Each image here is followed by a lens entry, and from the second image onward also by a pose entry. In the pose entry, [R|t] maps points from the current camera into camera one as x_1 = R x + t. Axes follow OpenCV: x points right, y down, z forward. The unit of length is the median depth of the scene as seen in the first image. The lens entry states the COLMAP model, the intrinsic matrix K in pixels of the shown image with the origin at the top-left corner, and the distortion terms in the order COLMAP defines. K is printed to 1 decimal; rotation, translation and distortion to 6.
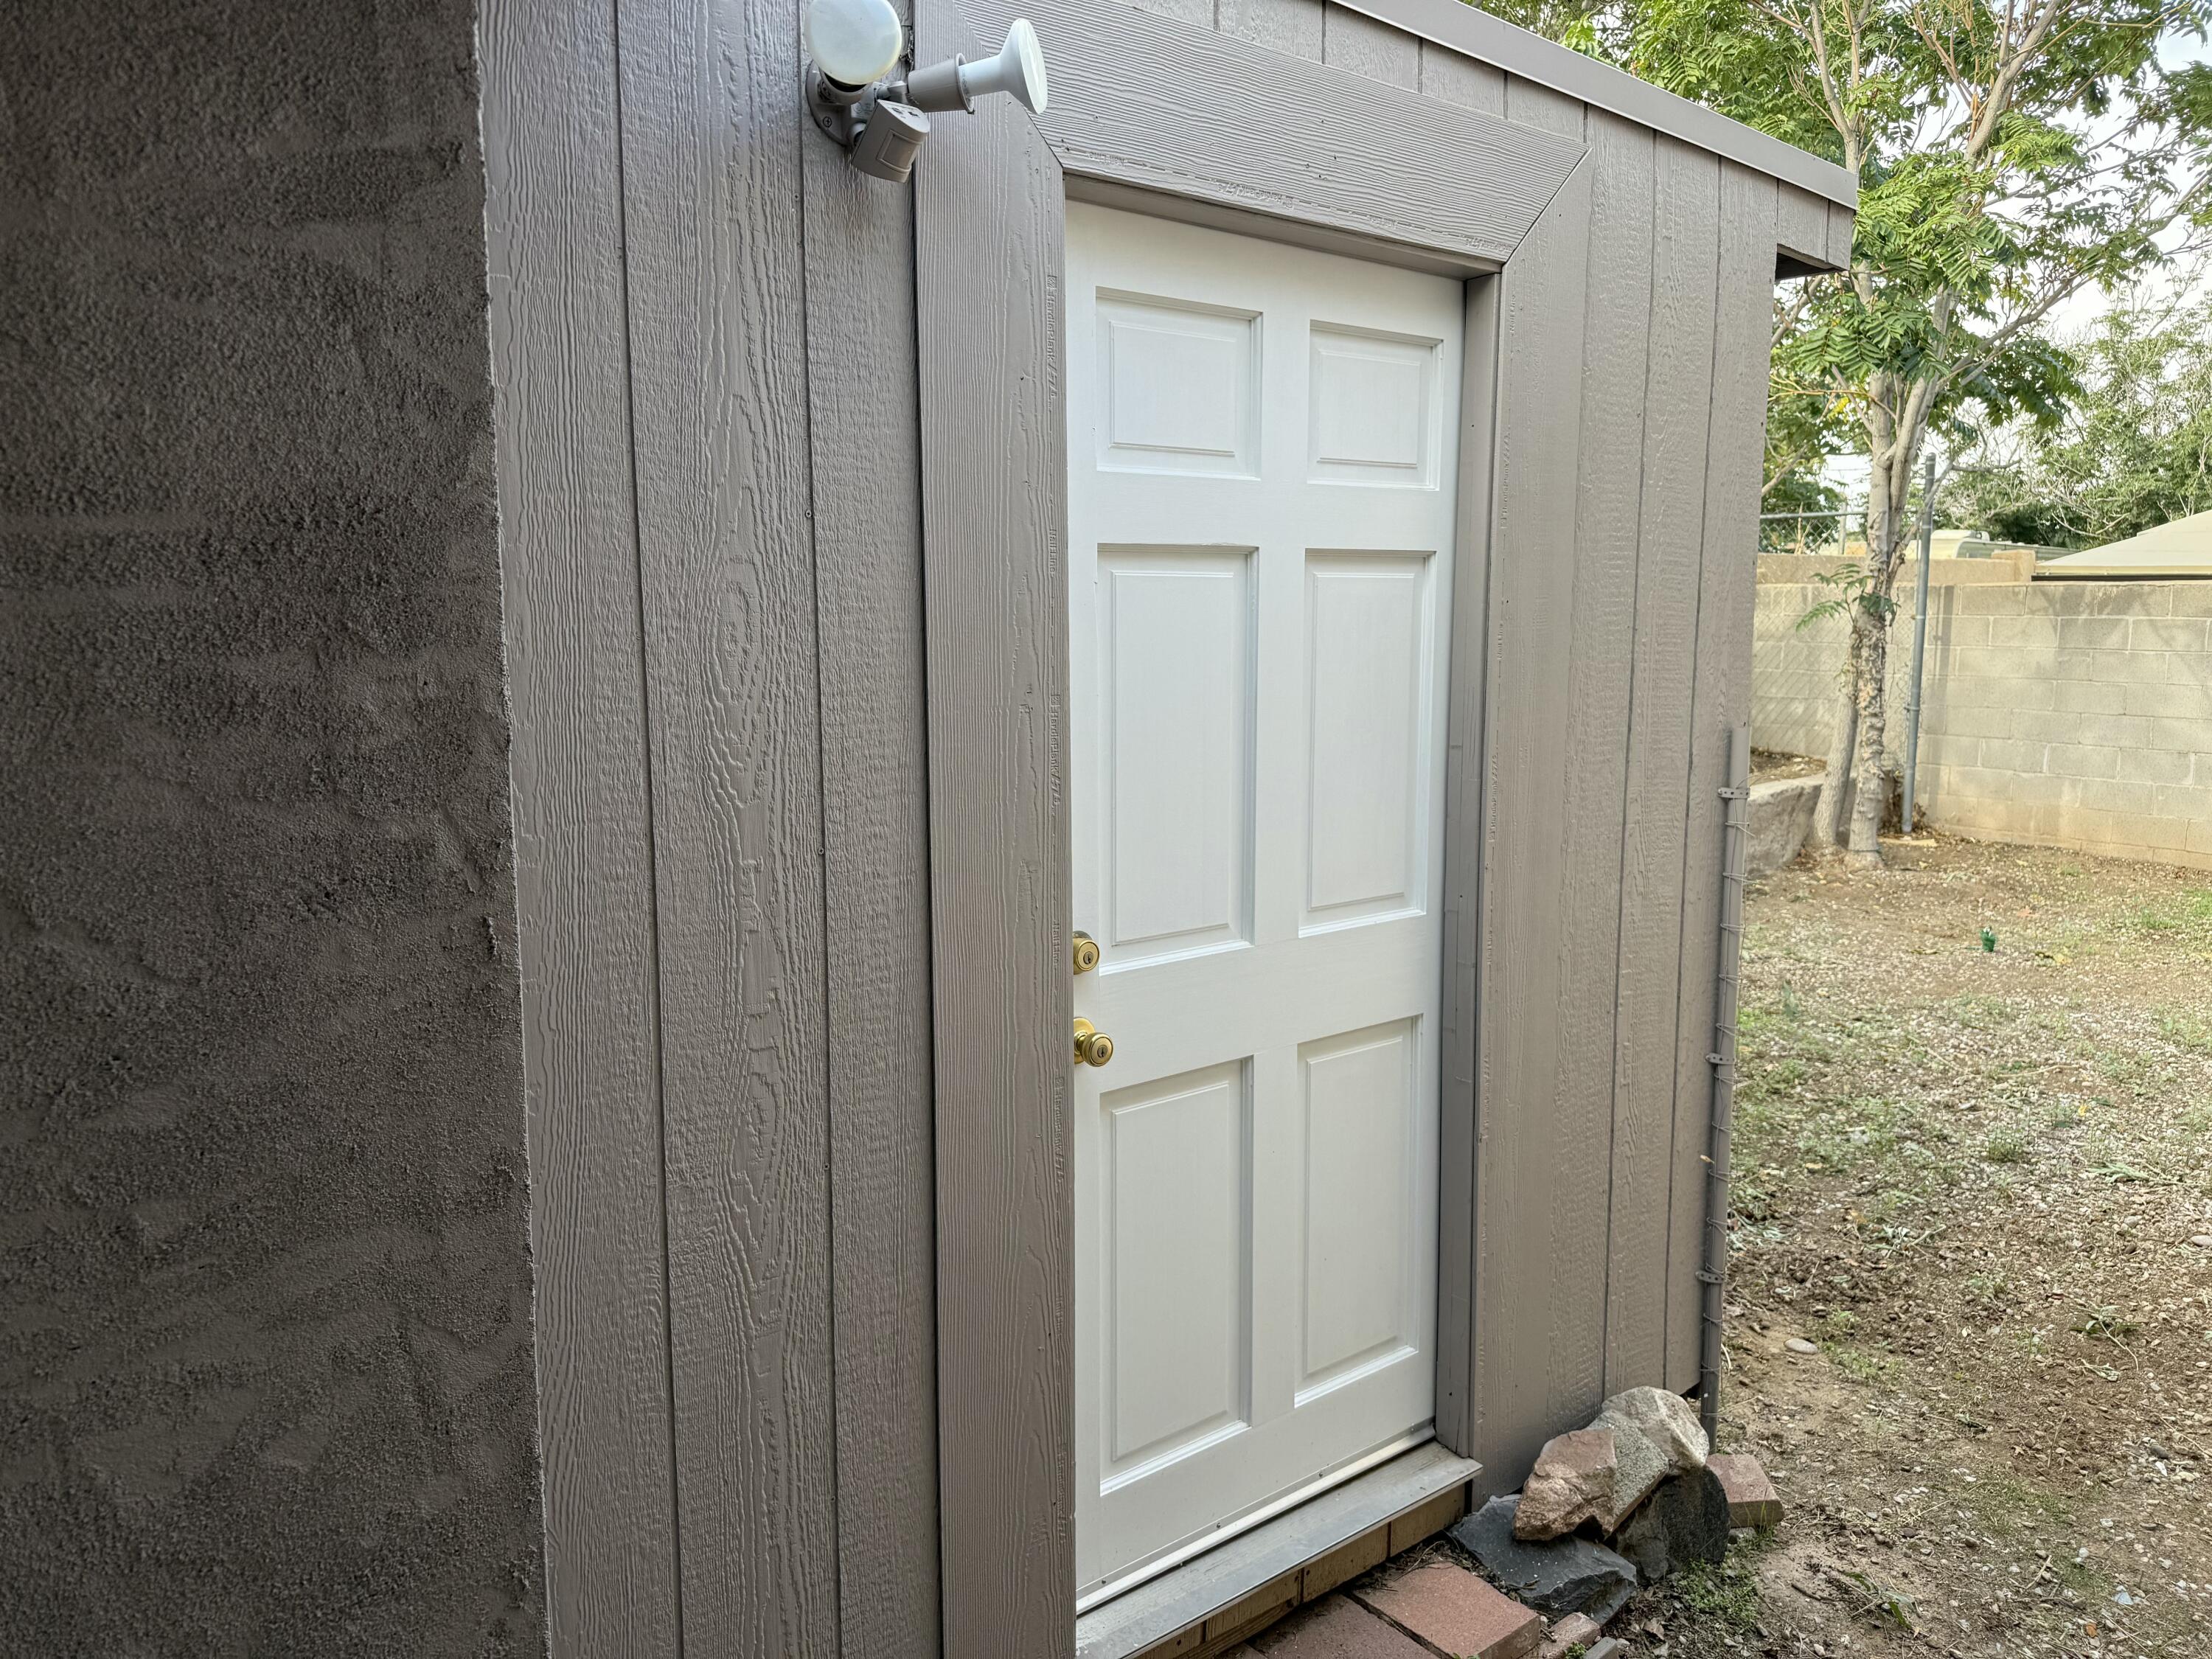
lens RADIAL K [[1577.0, 0, 1106.0], [0, 1577.0, 829.5], [0, 0, 1]] dist [-0.010426, -0.003646]
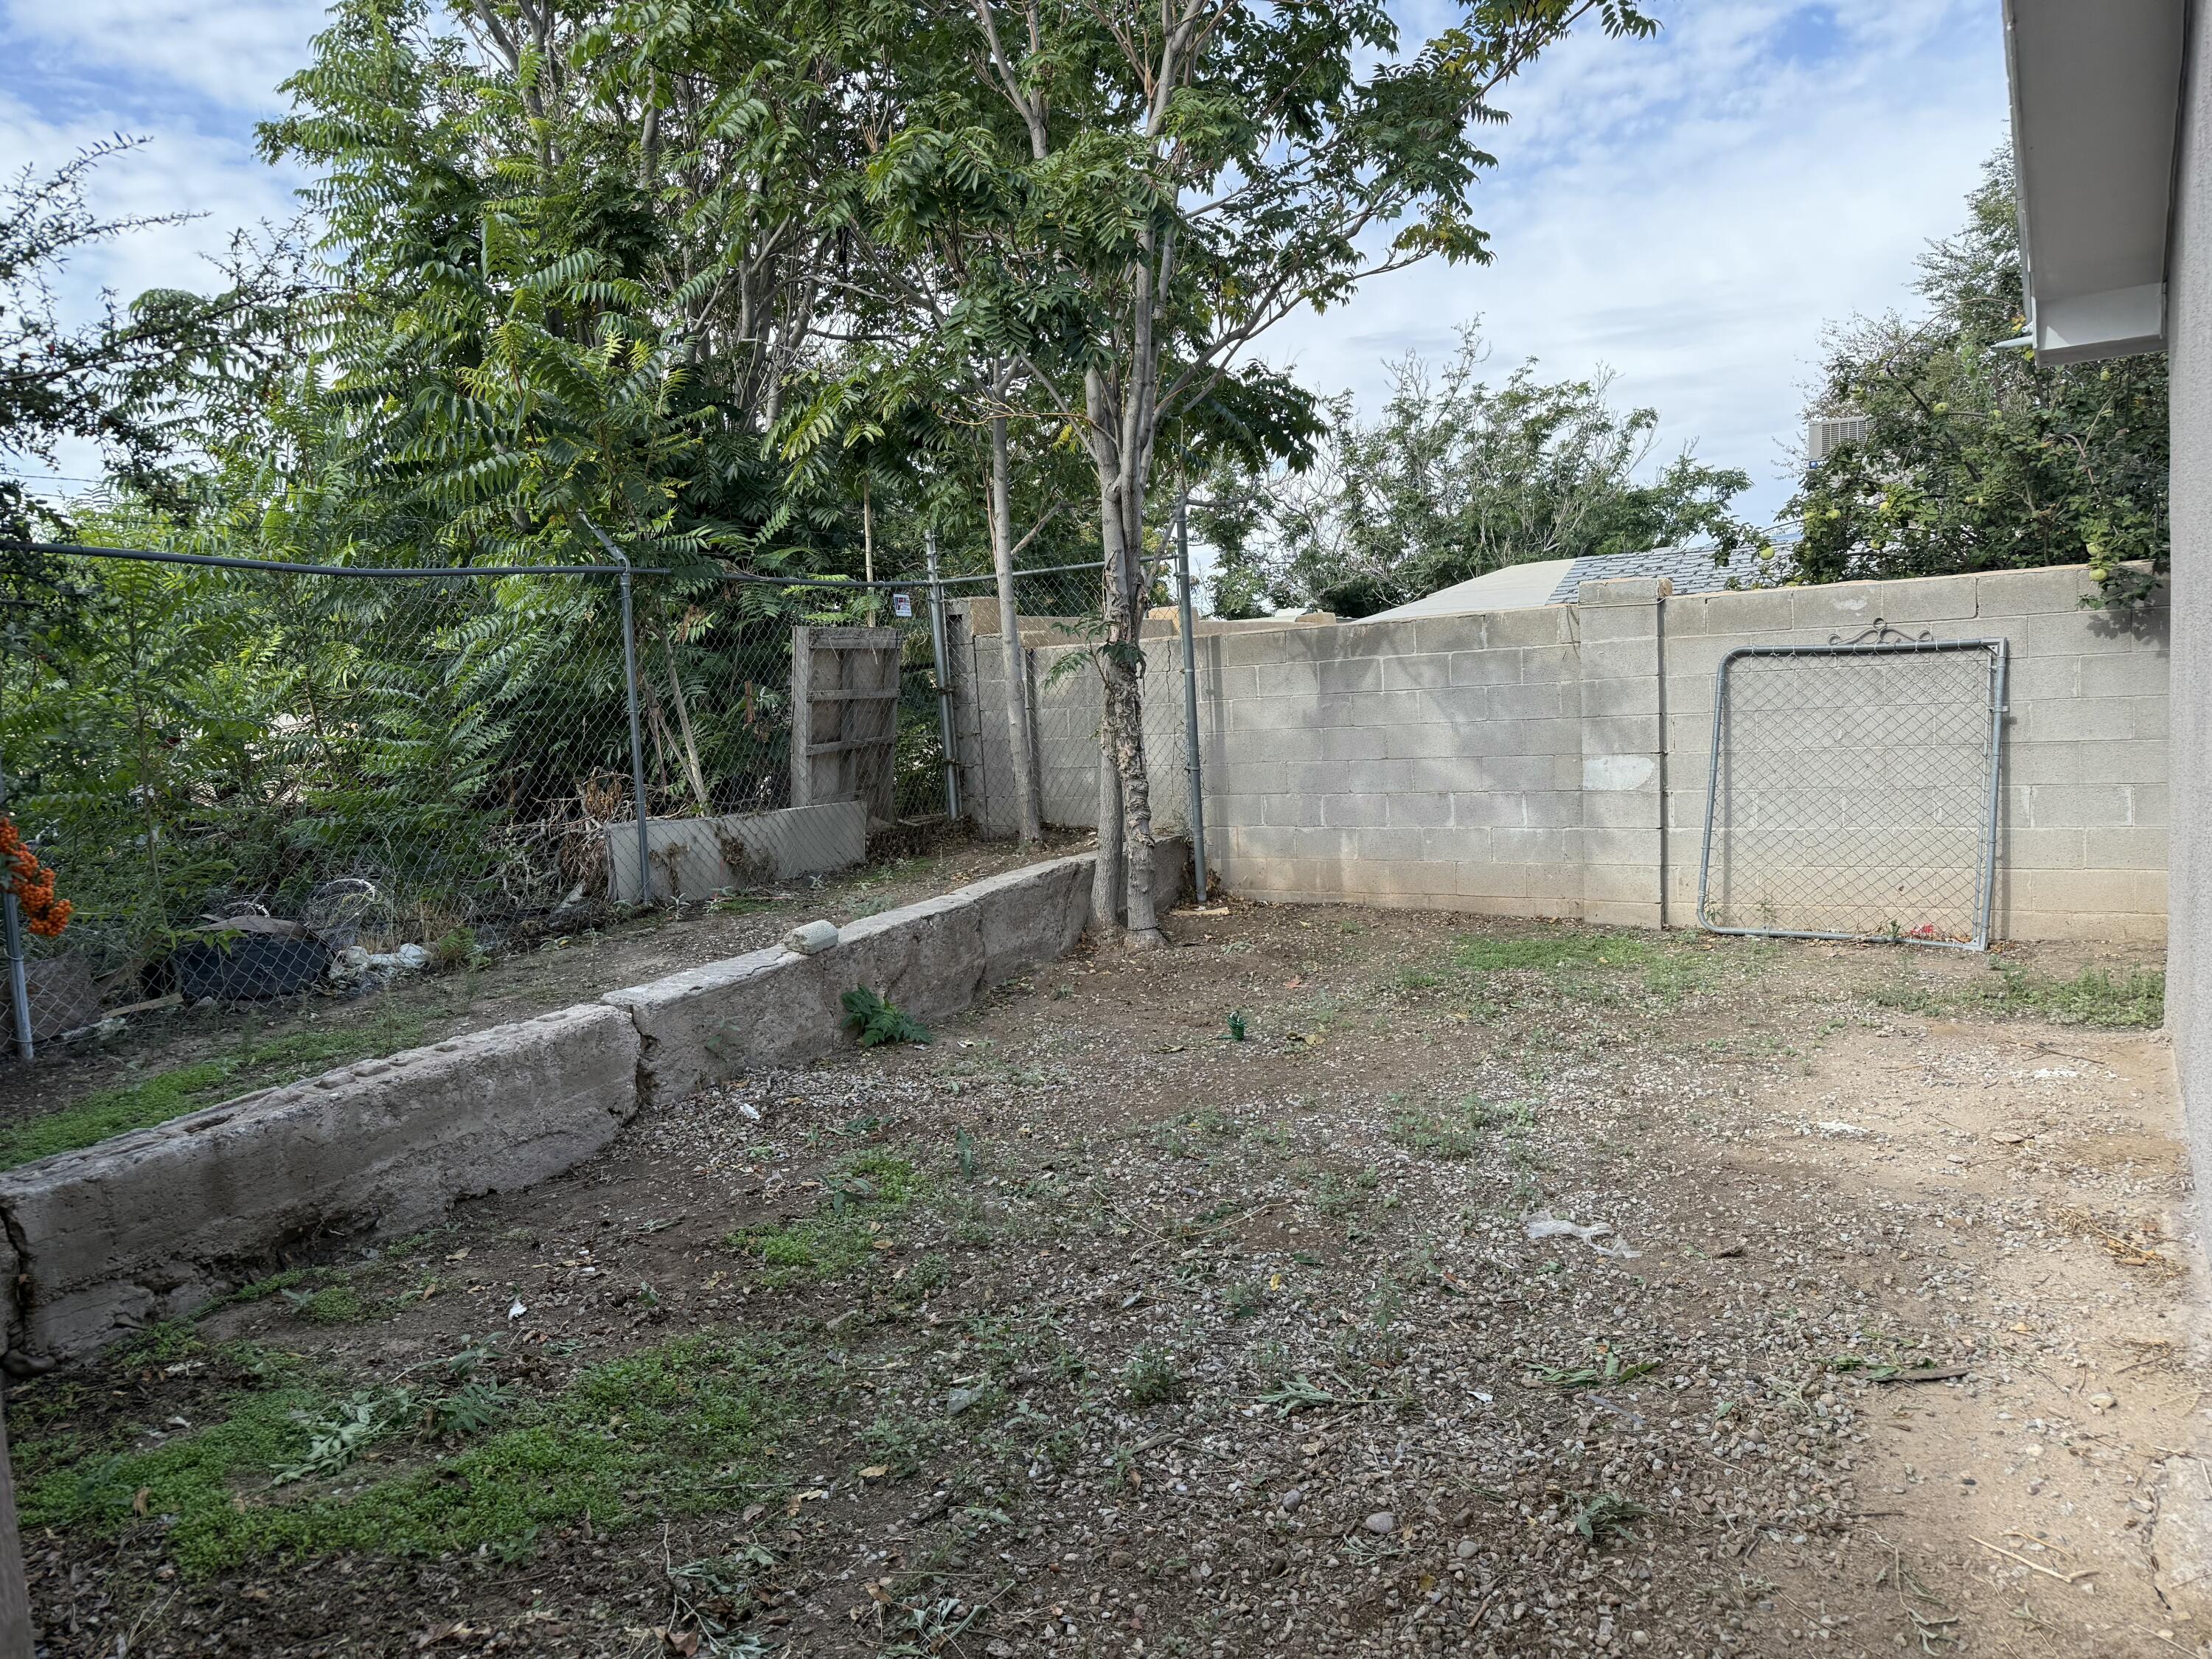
lens RADIAL K [[1591.5, 0, 1128.1], [0, 1591.5, 831.5], [0, 0, 1]] dist [0.191865, -0.306179]
pose [[0.930333, -0.081072, 0.357643, 0.156464], [0.104284, 0.993480, -0.046067, -0.000667], [-0.351576, 0.080154, 0.932722, 0.156596]]
